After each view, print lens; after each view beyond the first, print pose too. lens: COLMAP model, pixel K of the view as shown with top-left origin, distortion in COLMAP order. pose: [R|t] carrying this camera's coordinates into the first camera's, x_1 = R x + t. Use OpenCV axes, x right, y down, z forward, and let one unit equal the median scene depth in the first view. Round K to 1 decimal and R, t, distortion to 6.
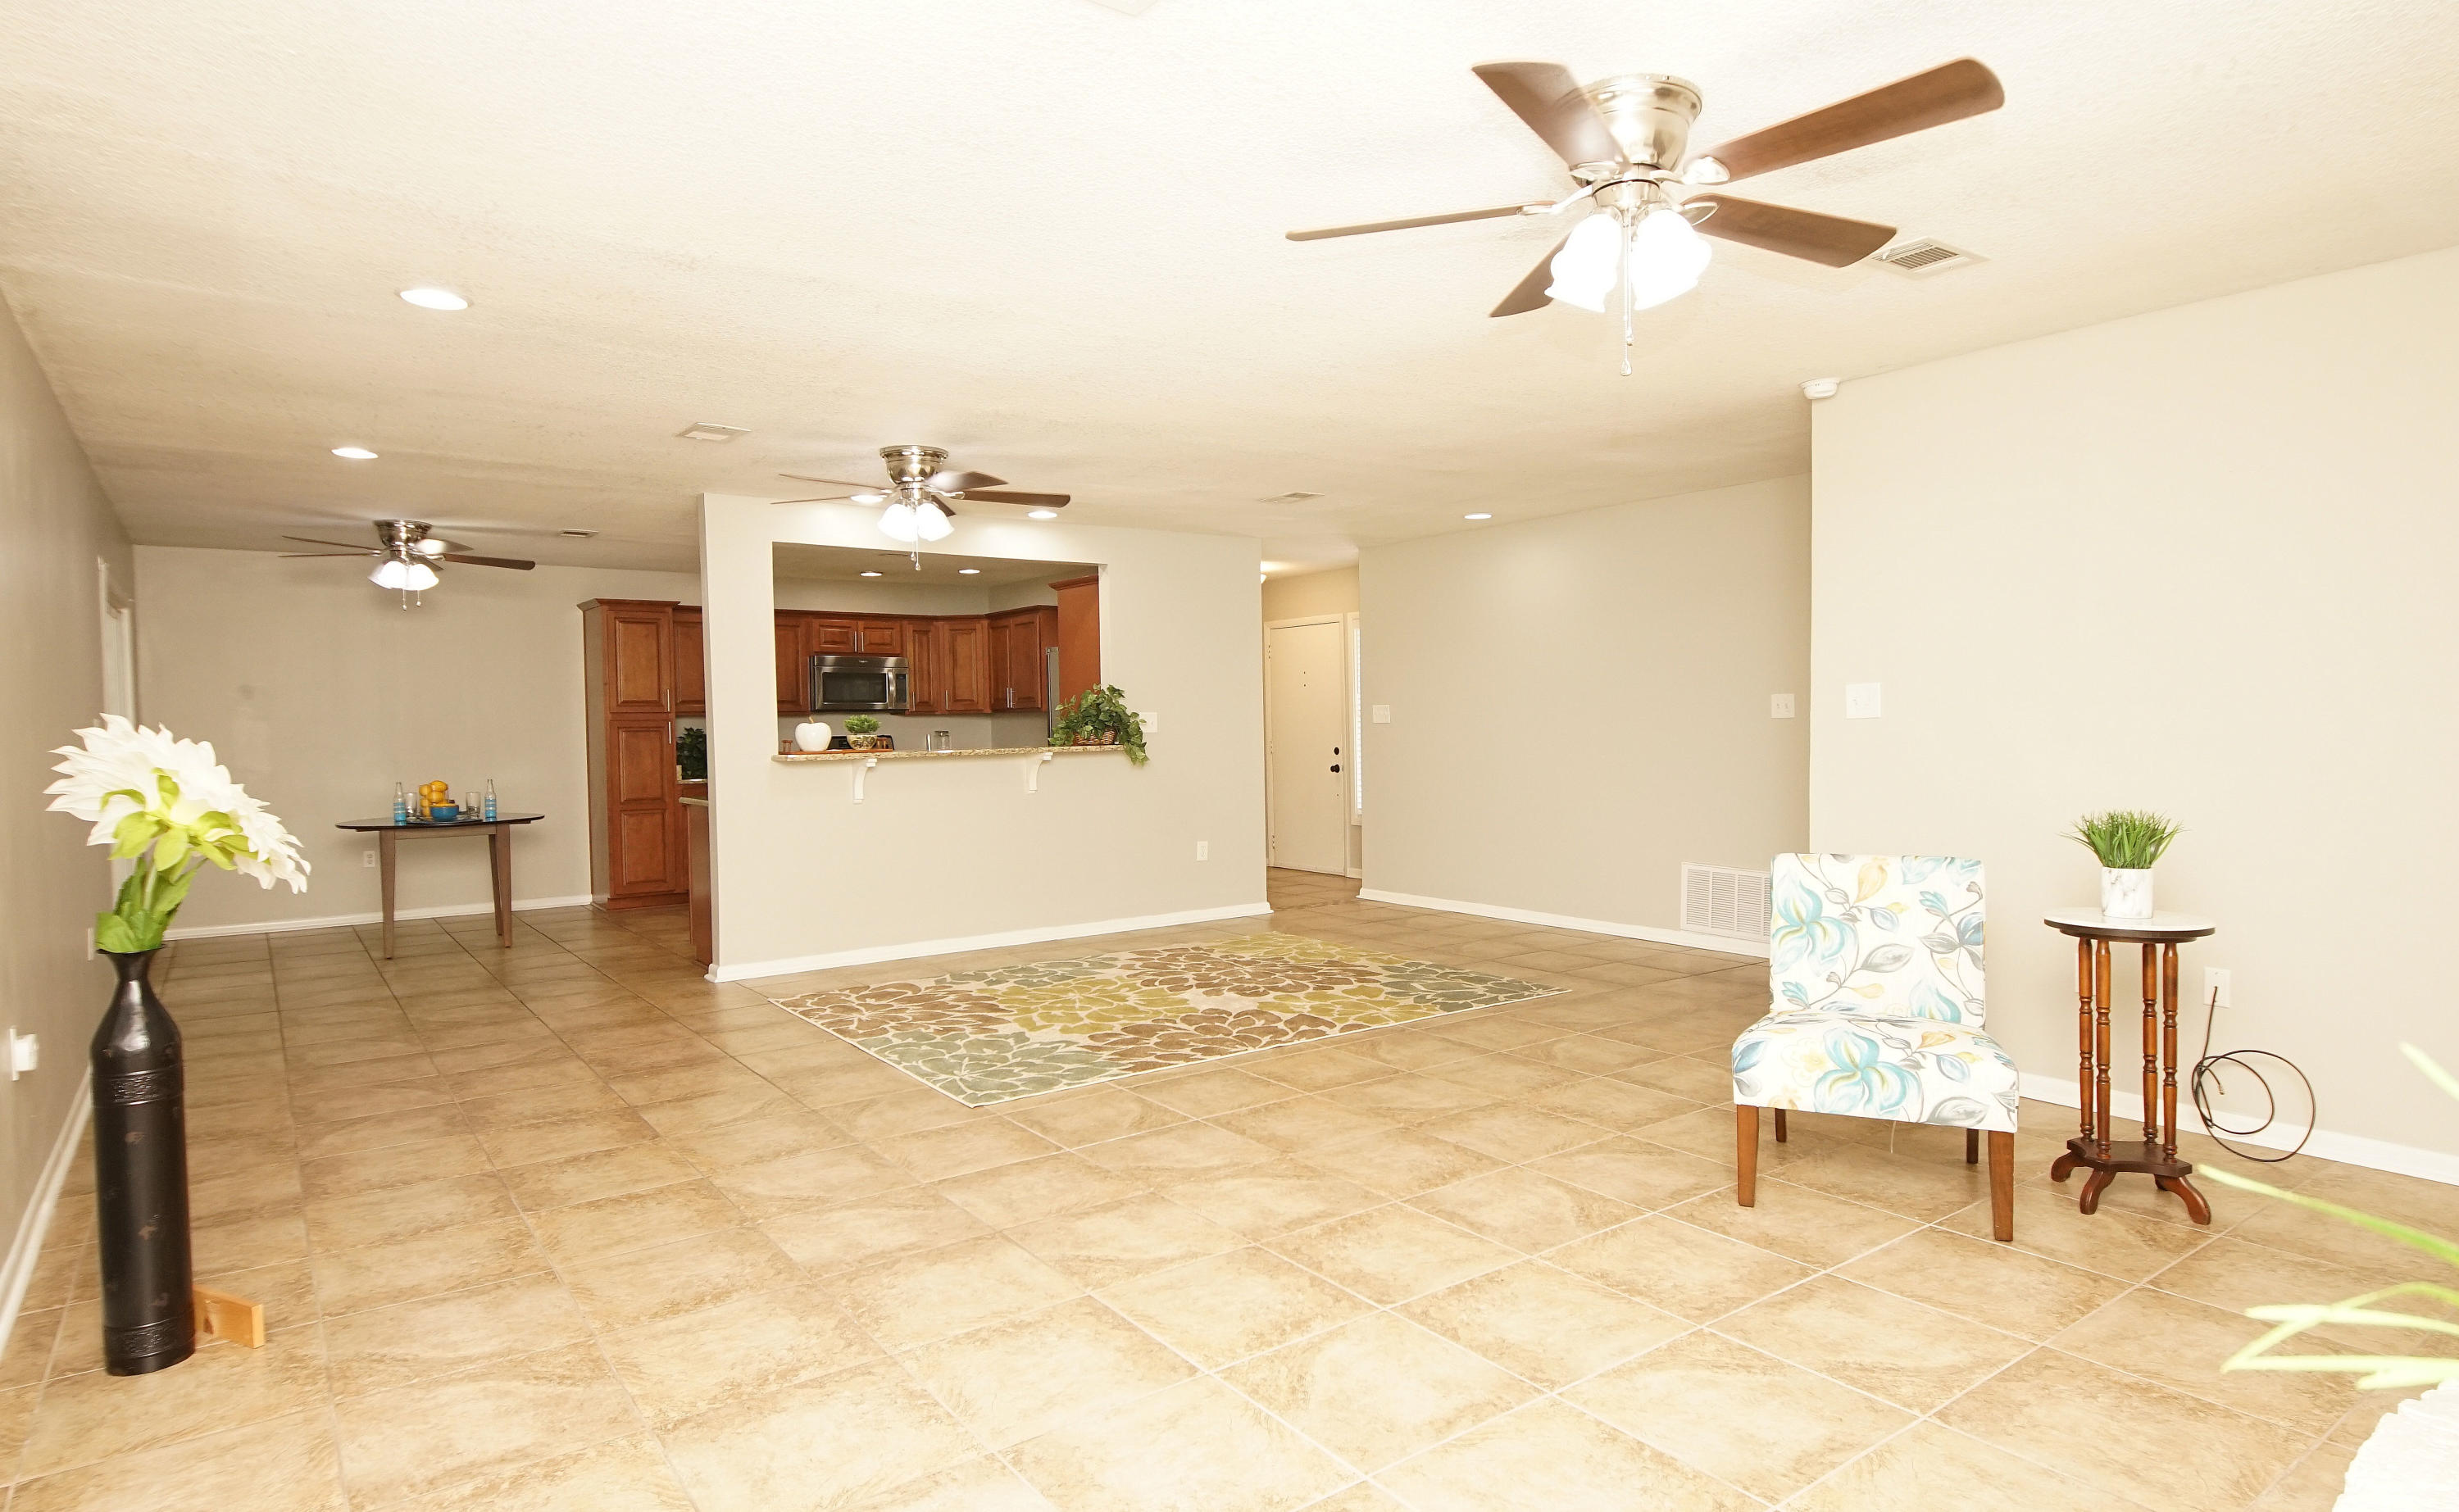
lens RADIAL K [[1379.0, 0, 1229.5], [0, 1379.0, 756.0], [0, 0, 1]] dist [0.047974, -0.000096]
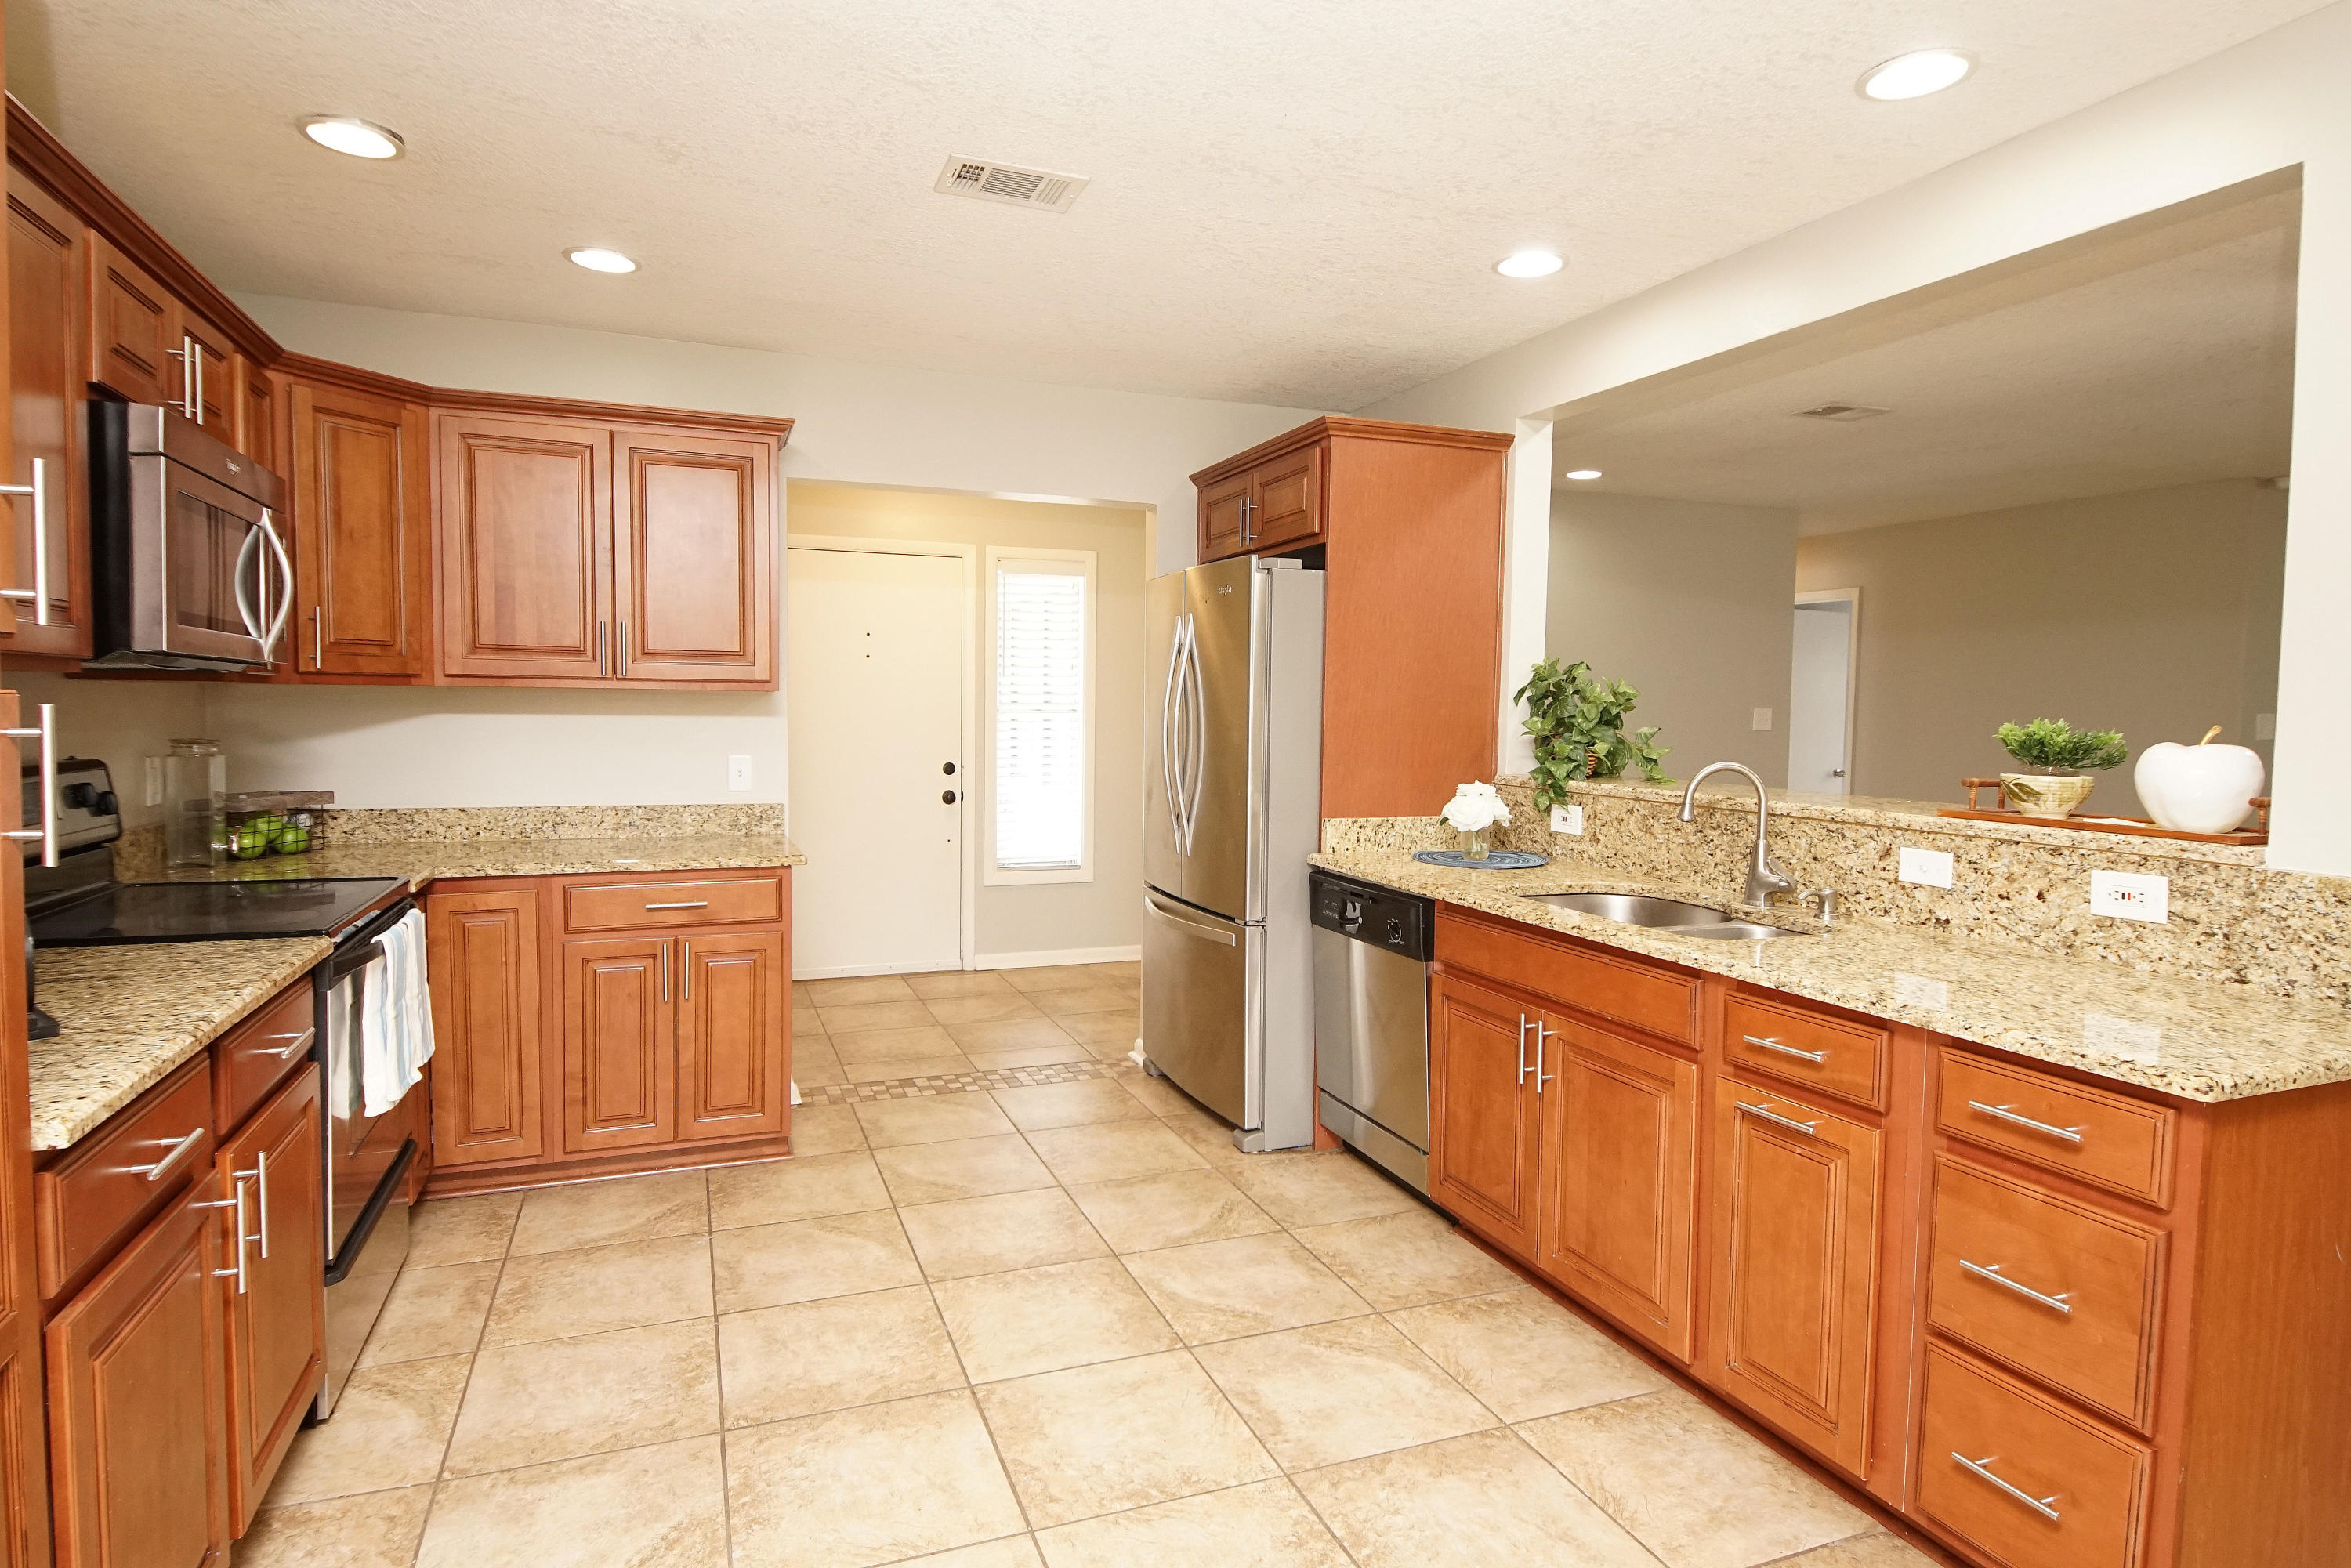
lens RADIAL K [[1255.8, 0, 1147.1], [0, 1255.8, 774.2], [0, 0, 1]] dist [0.044014, -0.046704]
pose [[0.260164, -0.033537, 0.964982, -1.013621], [0.007472, 0.999437, 0.032720, -0.043384], [-0.965536, -0.001302, 0.260268, 1.777833]]
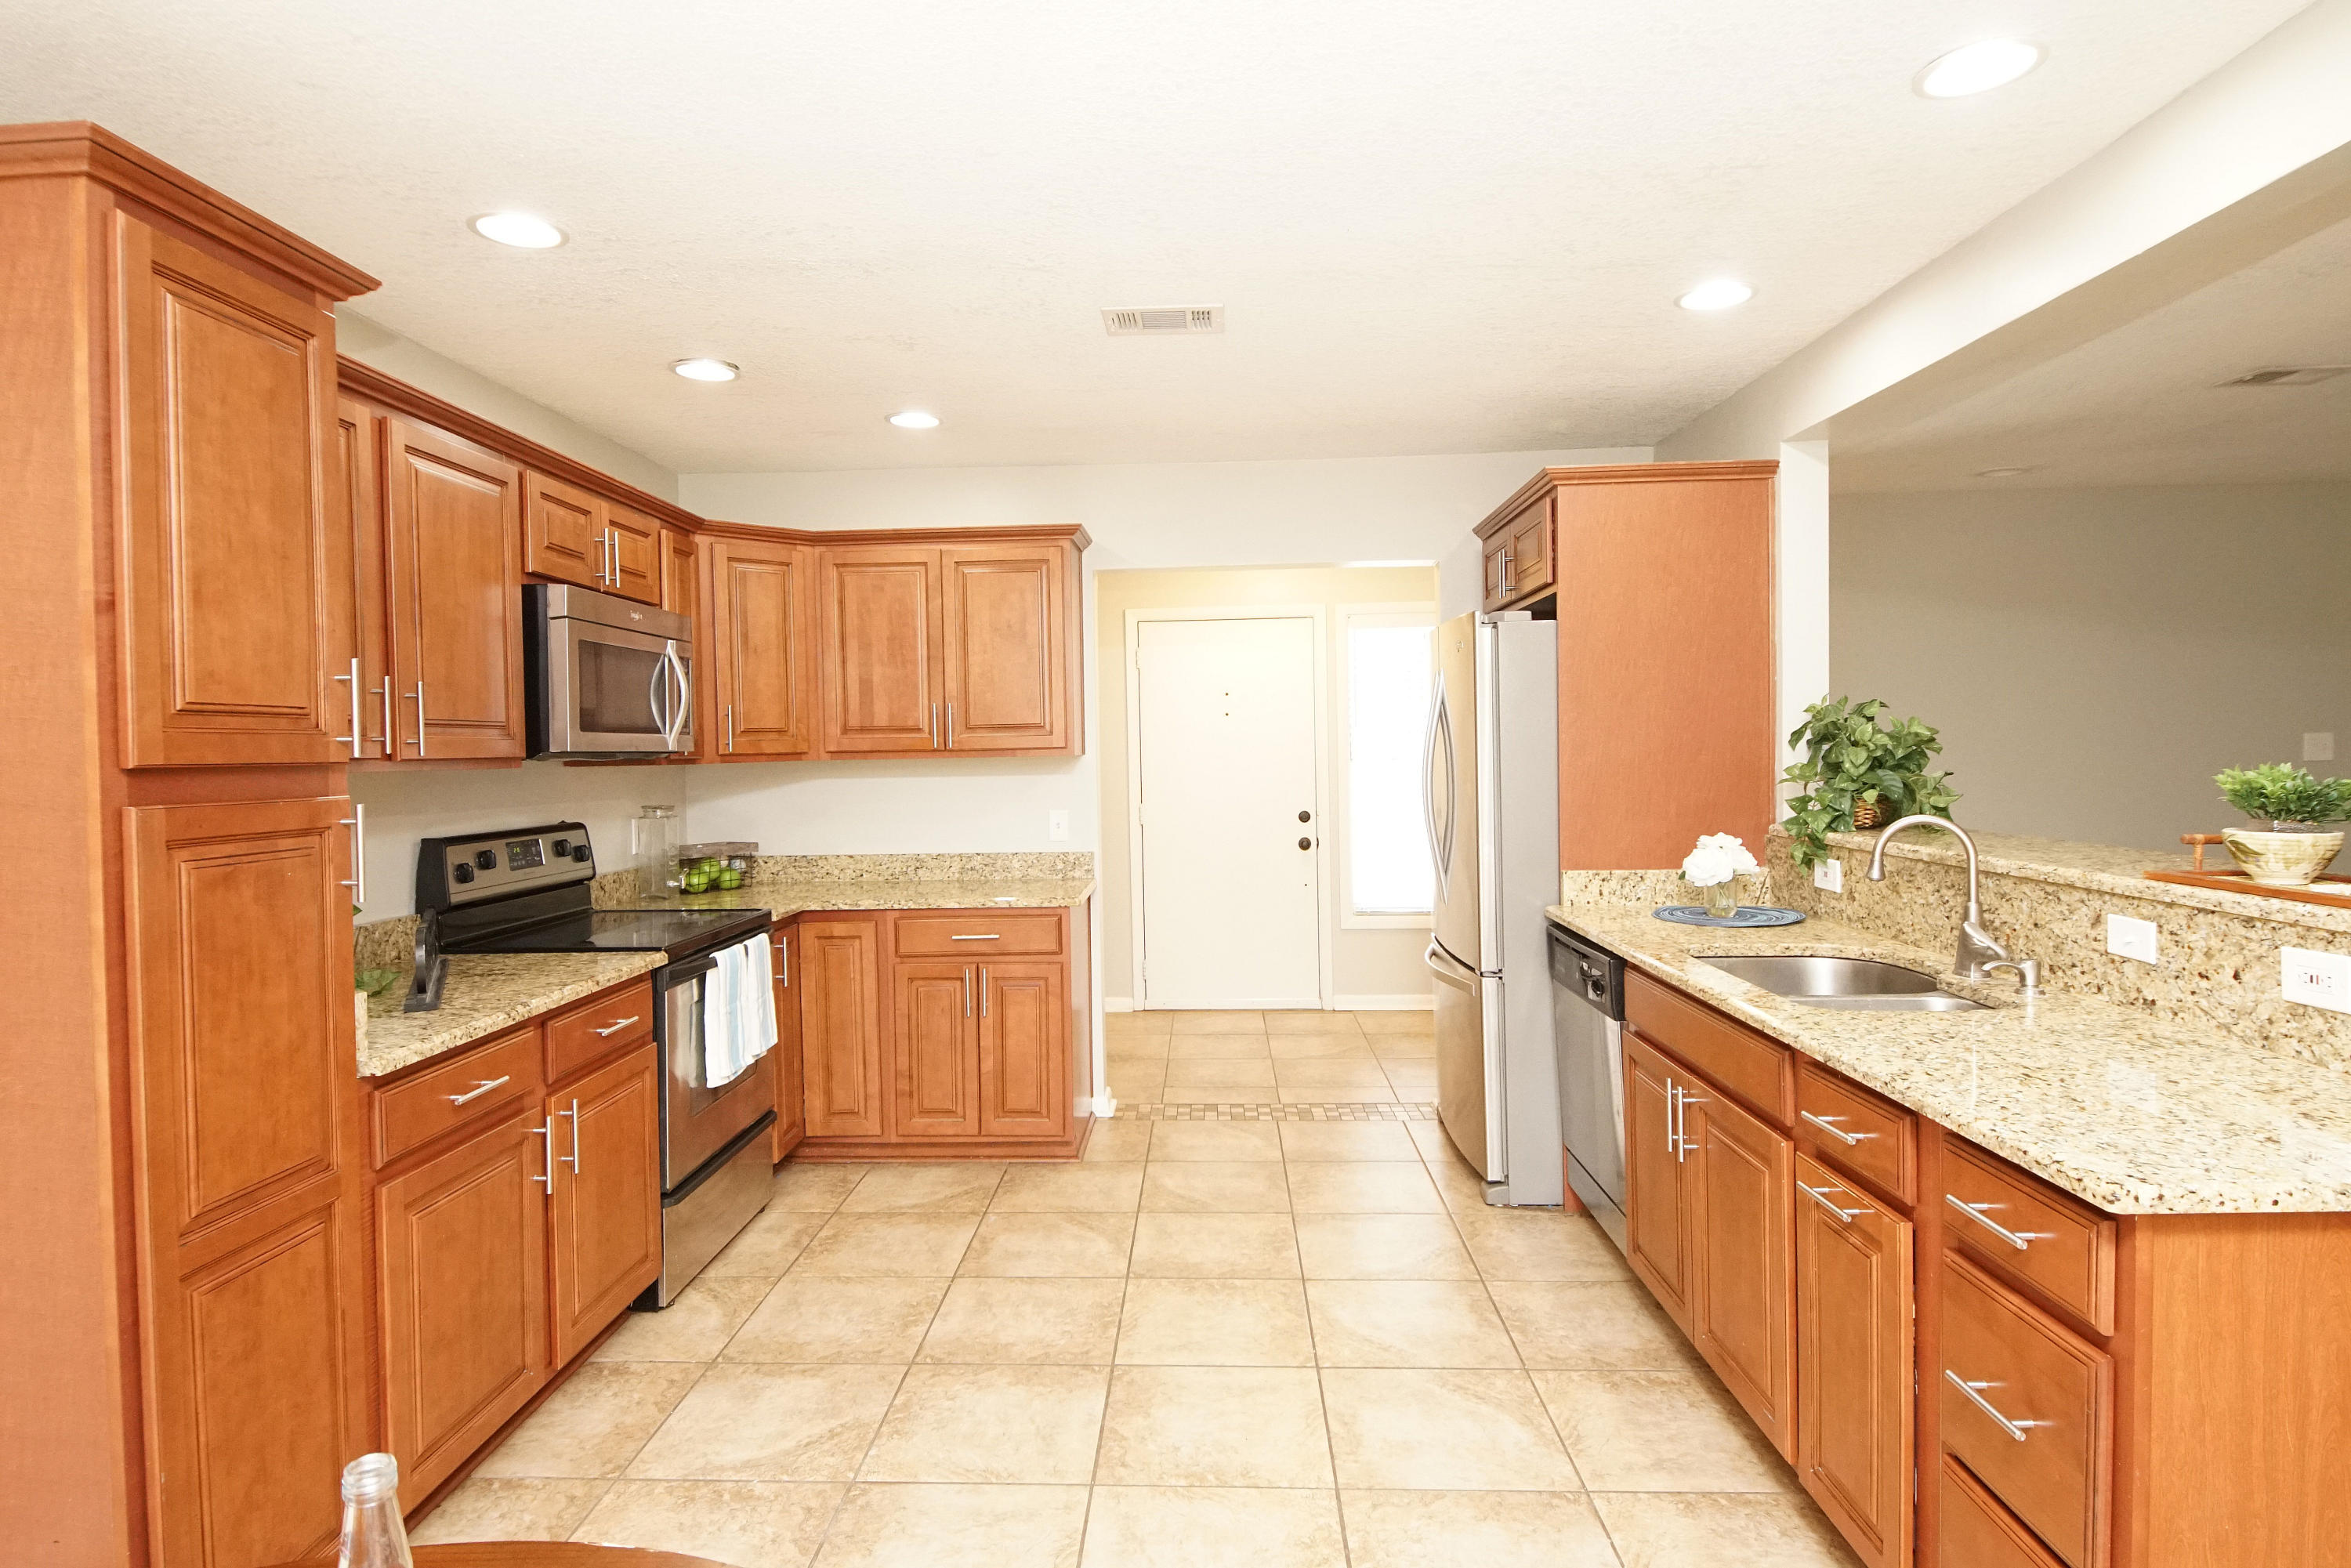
lens RADIAL K [[1256.8, 0, 1148.8], [0, 1256.8, 772.0], [0, 0, 1]] dist [0.035594, -0.032691]
pose [[0.623633, -0.010586, 0.781645, -0.992624], [0.027657, 0.999581, -0.008529, -0.050162], [-0.781228, 0.026936, 0.623665, 1.588780]]
